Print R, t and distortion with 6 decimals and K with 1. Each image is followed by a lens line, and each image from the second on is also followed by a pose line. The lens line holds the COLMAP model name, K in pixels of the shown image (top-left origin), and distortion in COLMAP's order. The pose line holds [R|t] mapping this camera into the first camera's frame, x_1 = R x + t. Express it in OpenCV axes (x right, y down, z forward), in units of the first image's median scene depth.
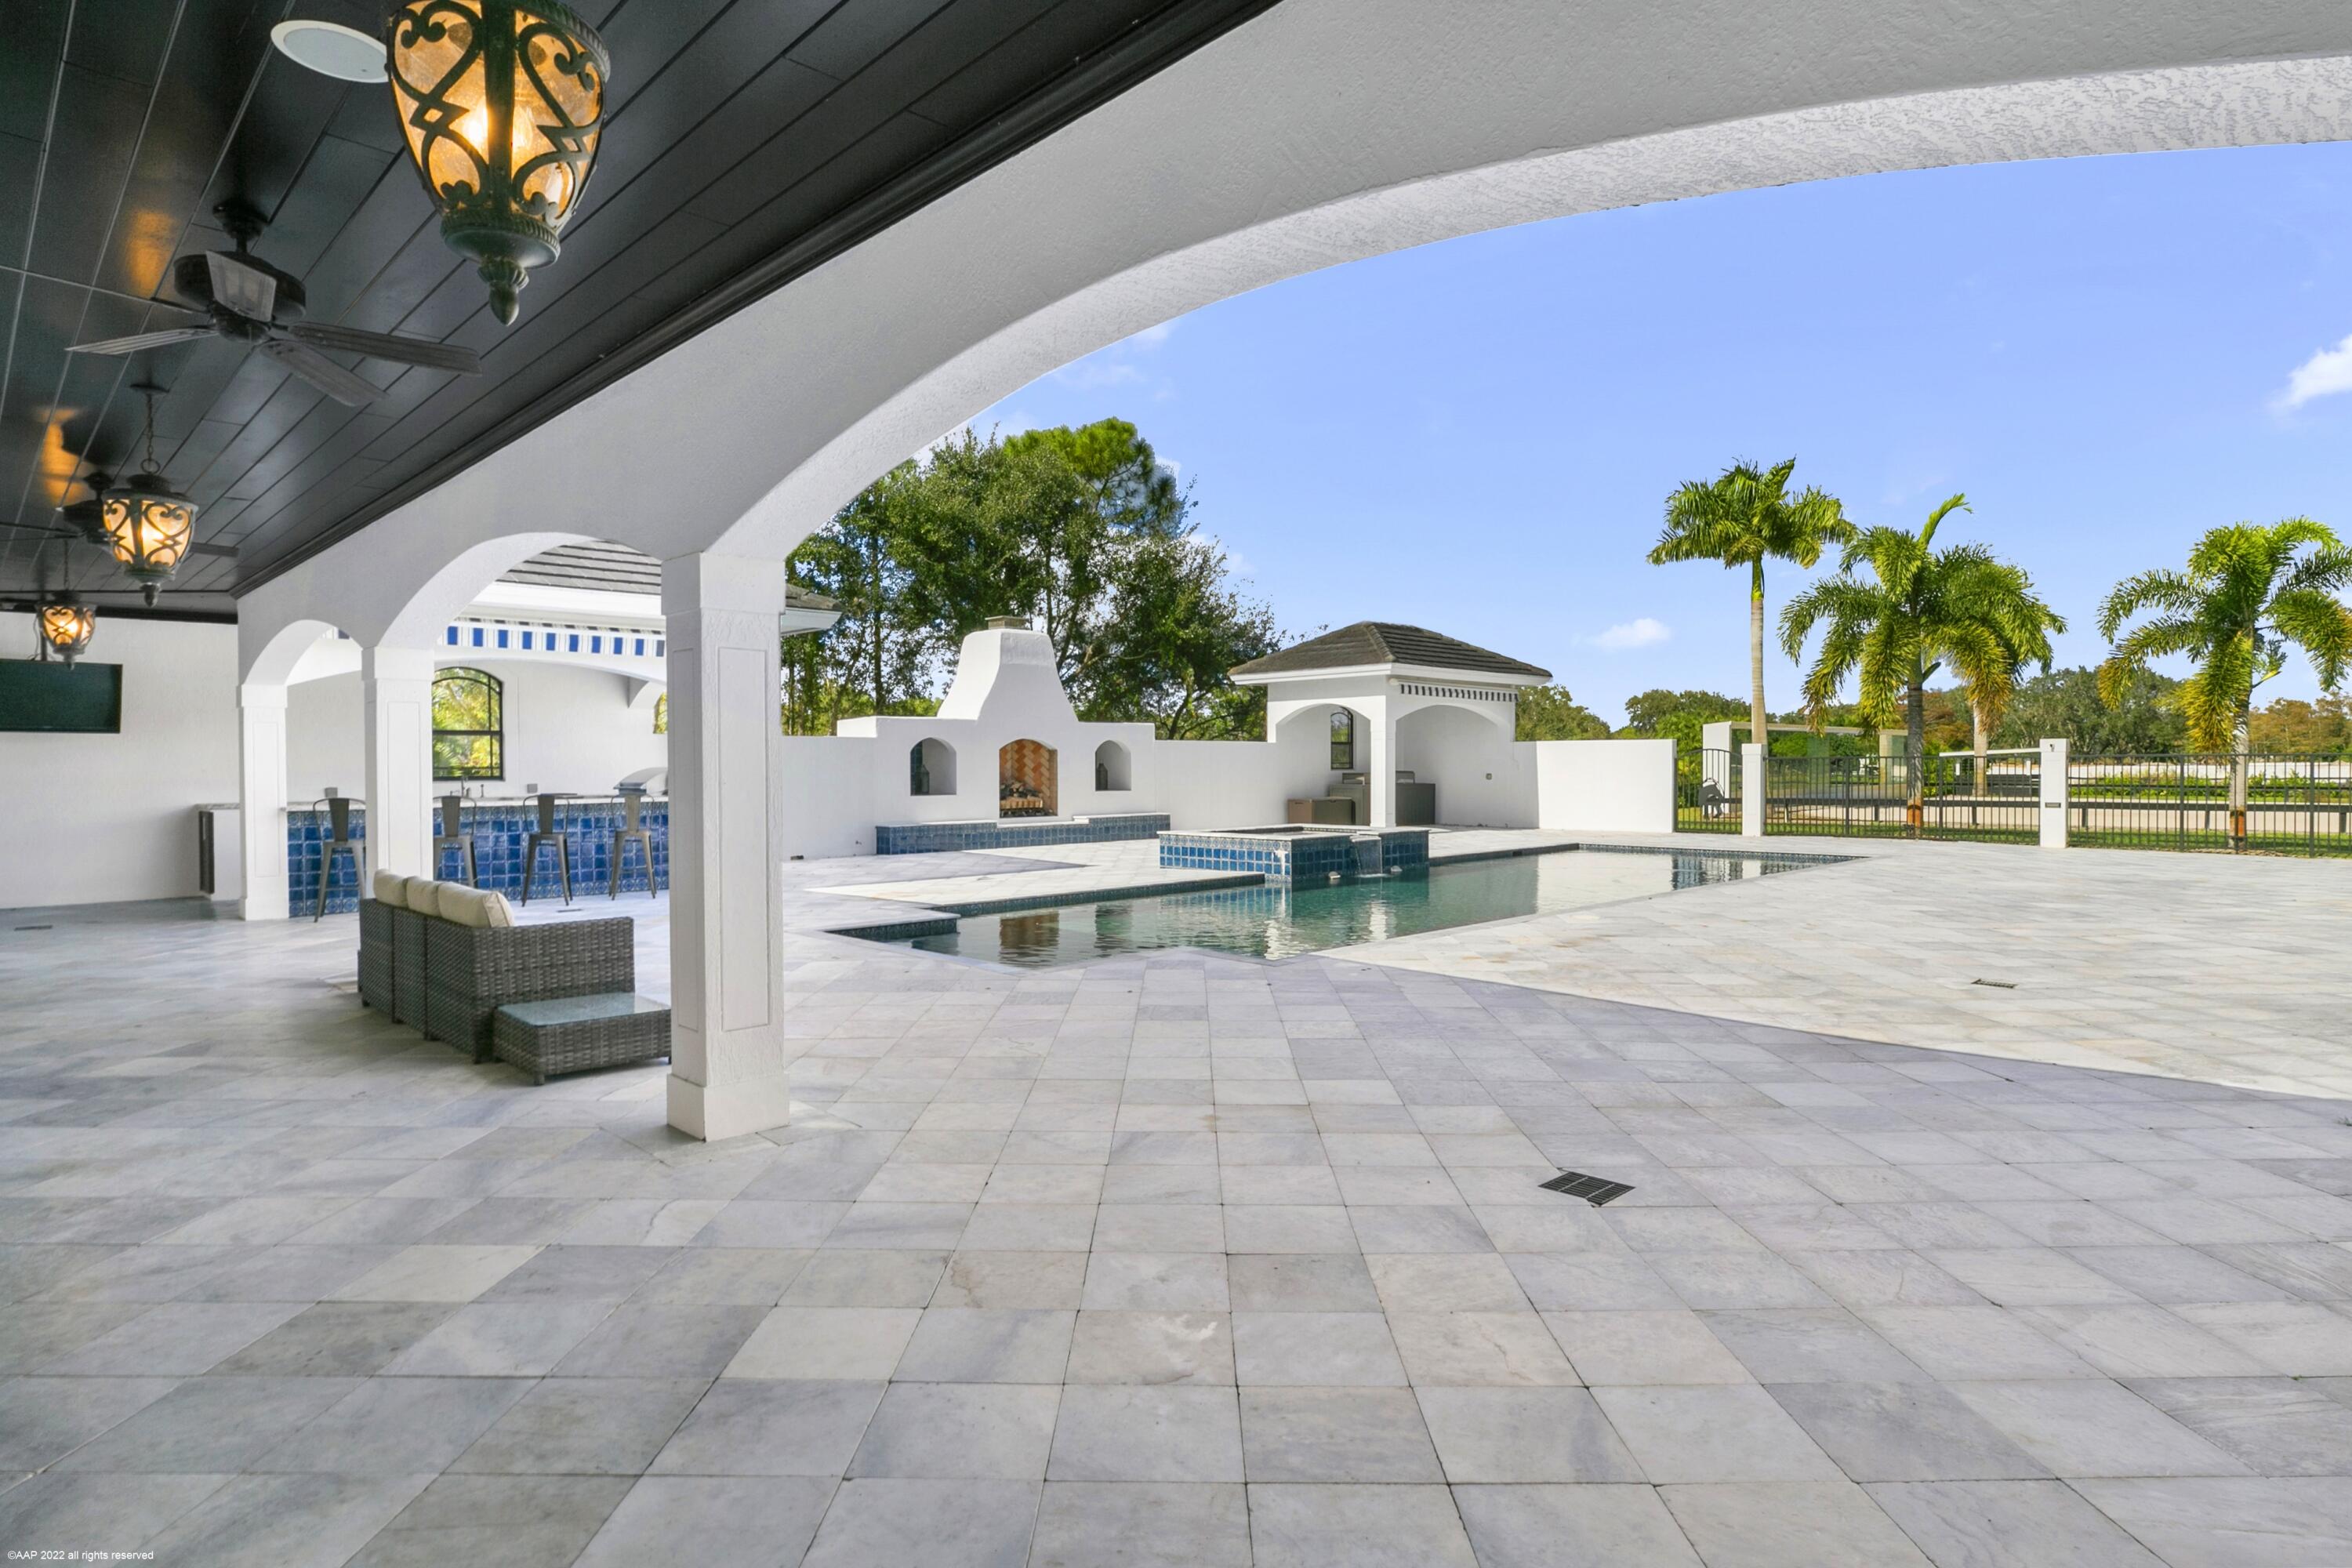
lens RADIAL K [[1193.7, 0, 1176.0], [0, 1193.7, 784.0], [0, 0, 1]] dist [-0.001482, -0.000060]
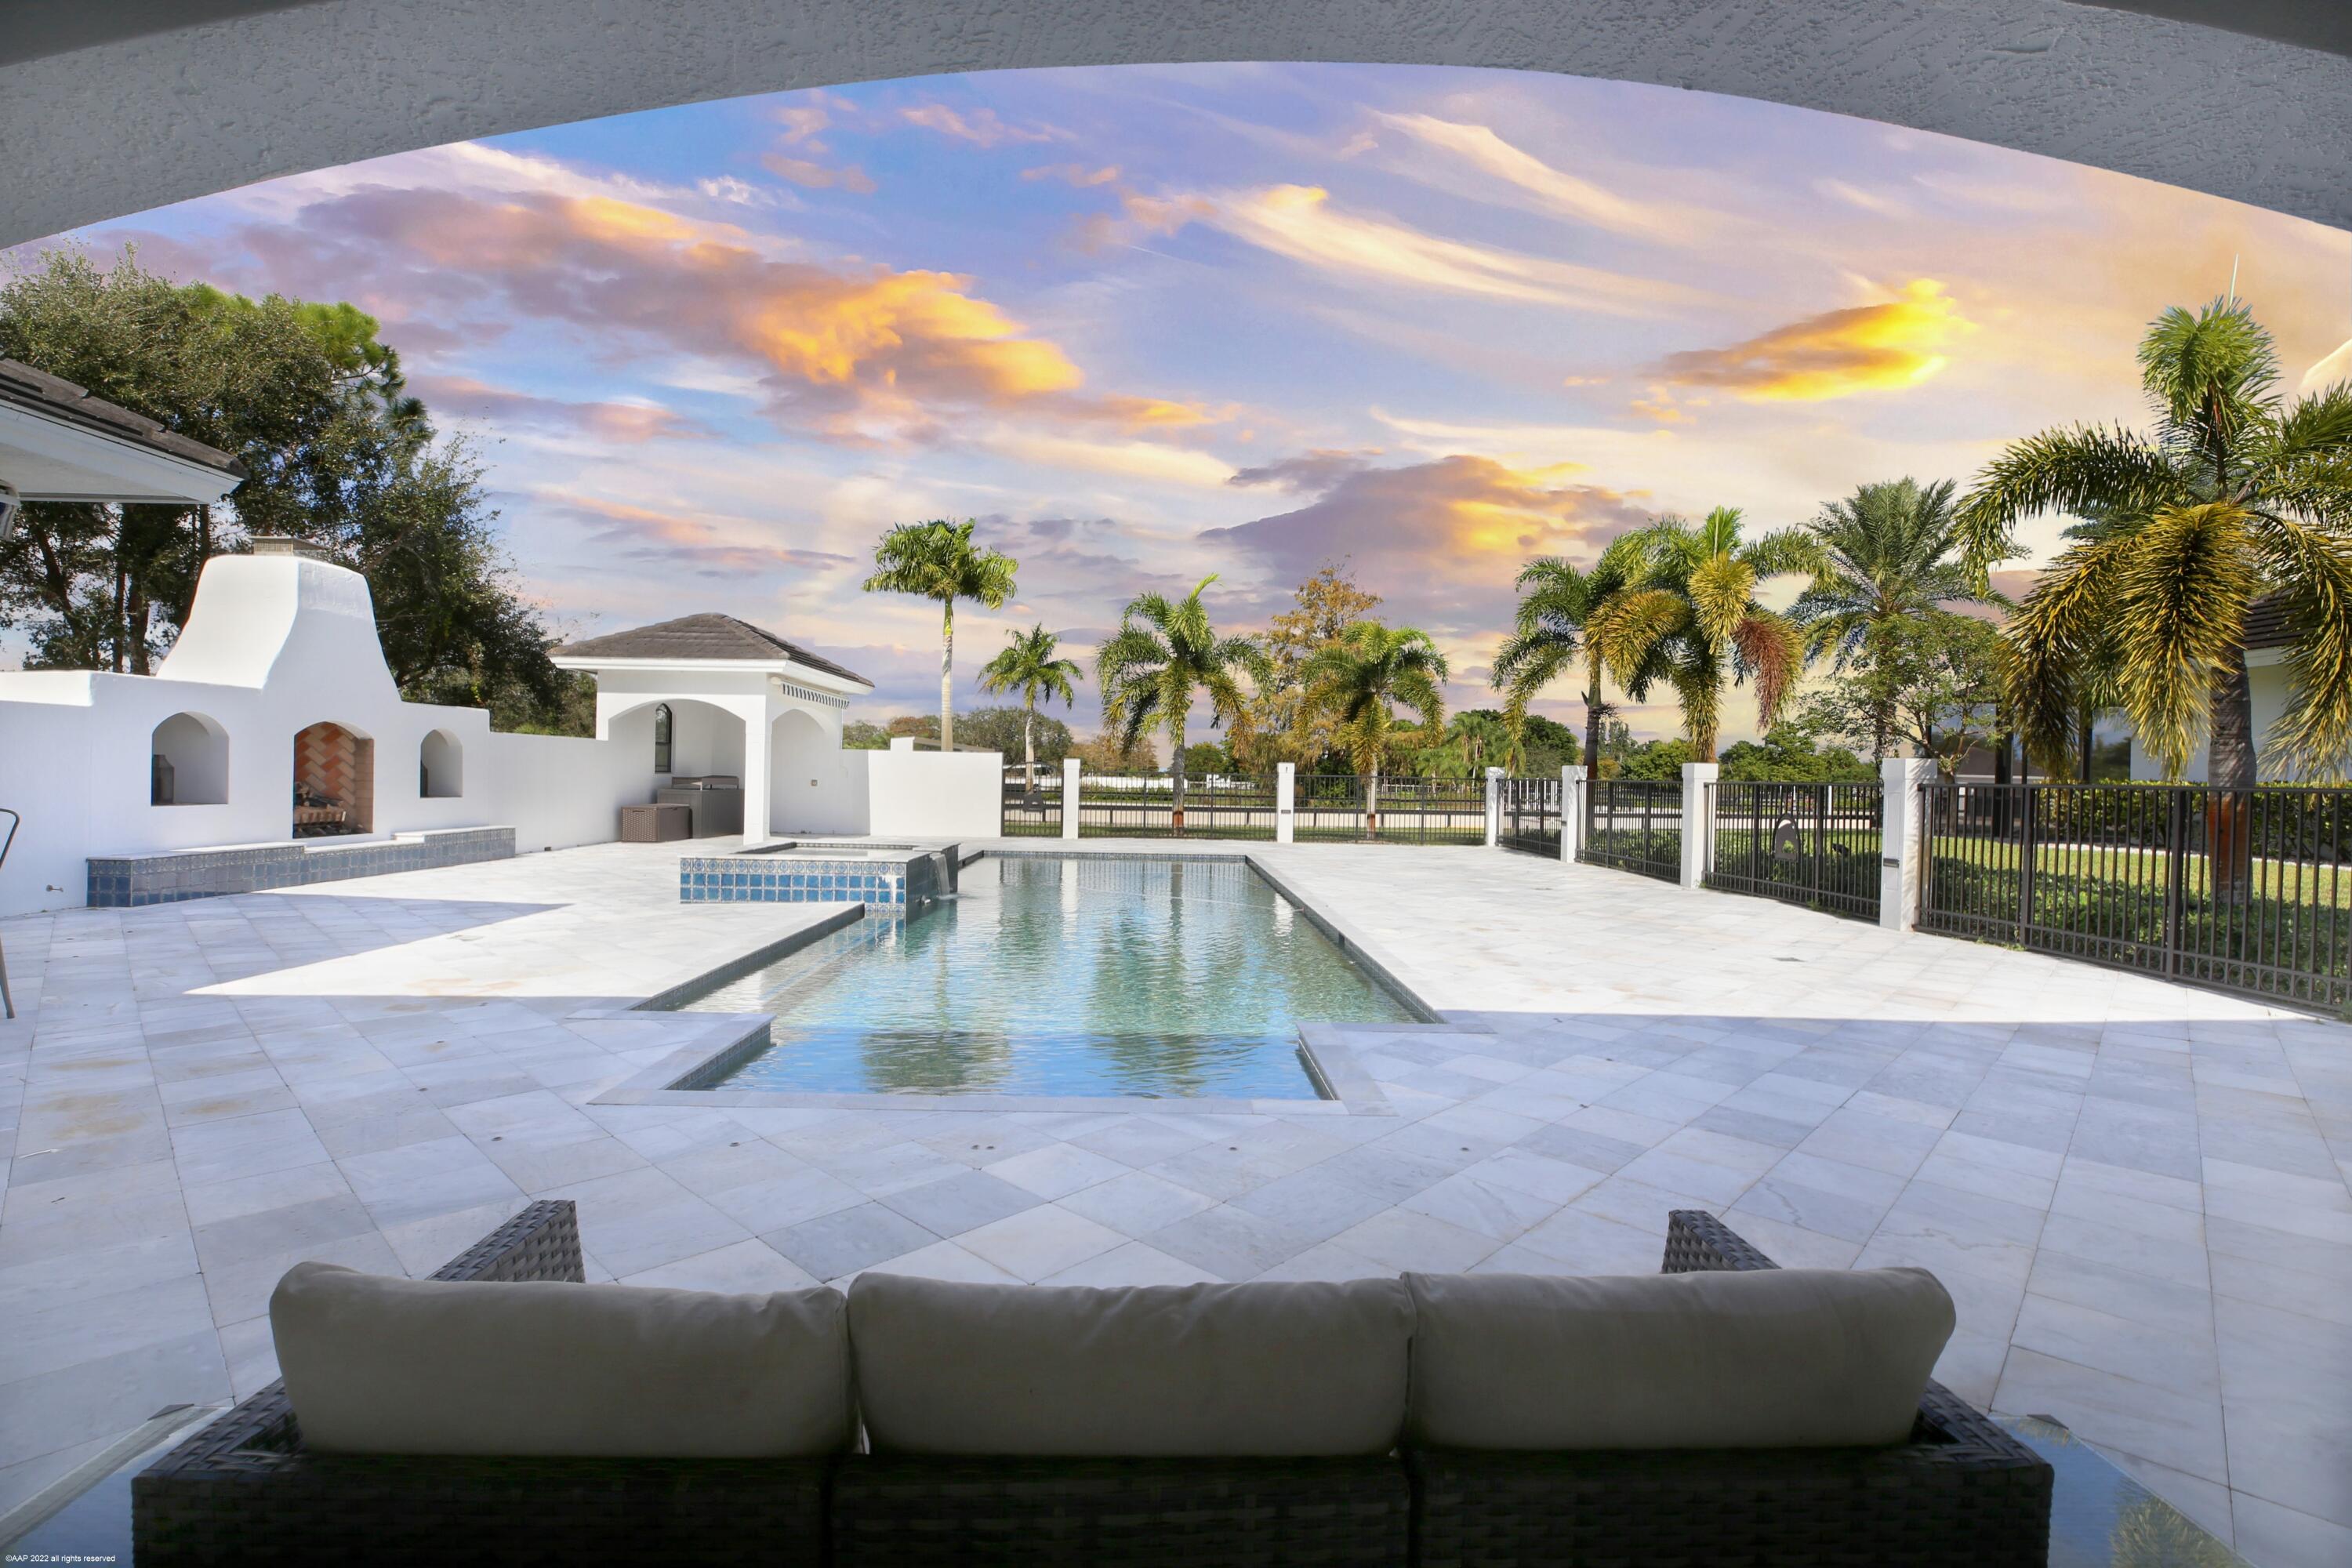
lens RADIAL K [[1062.2, 0, 1176.0], [0, 1062.2, 784.0], [0, 0, 1]] dist [-0.035735, 0.014825]
pose [[0.705163, 0.013073, 0.708924, -0.197417], [-0.010653, 0.999913, -0.007843, -0.002530], [-0.708965, -0.002021, 0.705241, 0.222416]]
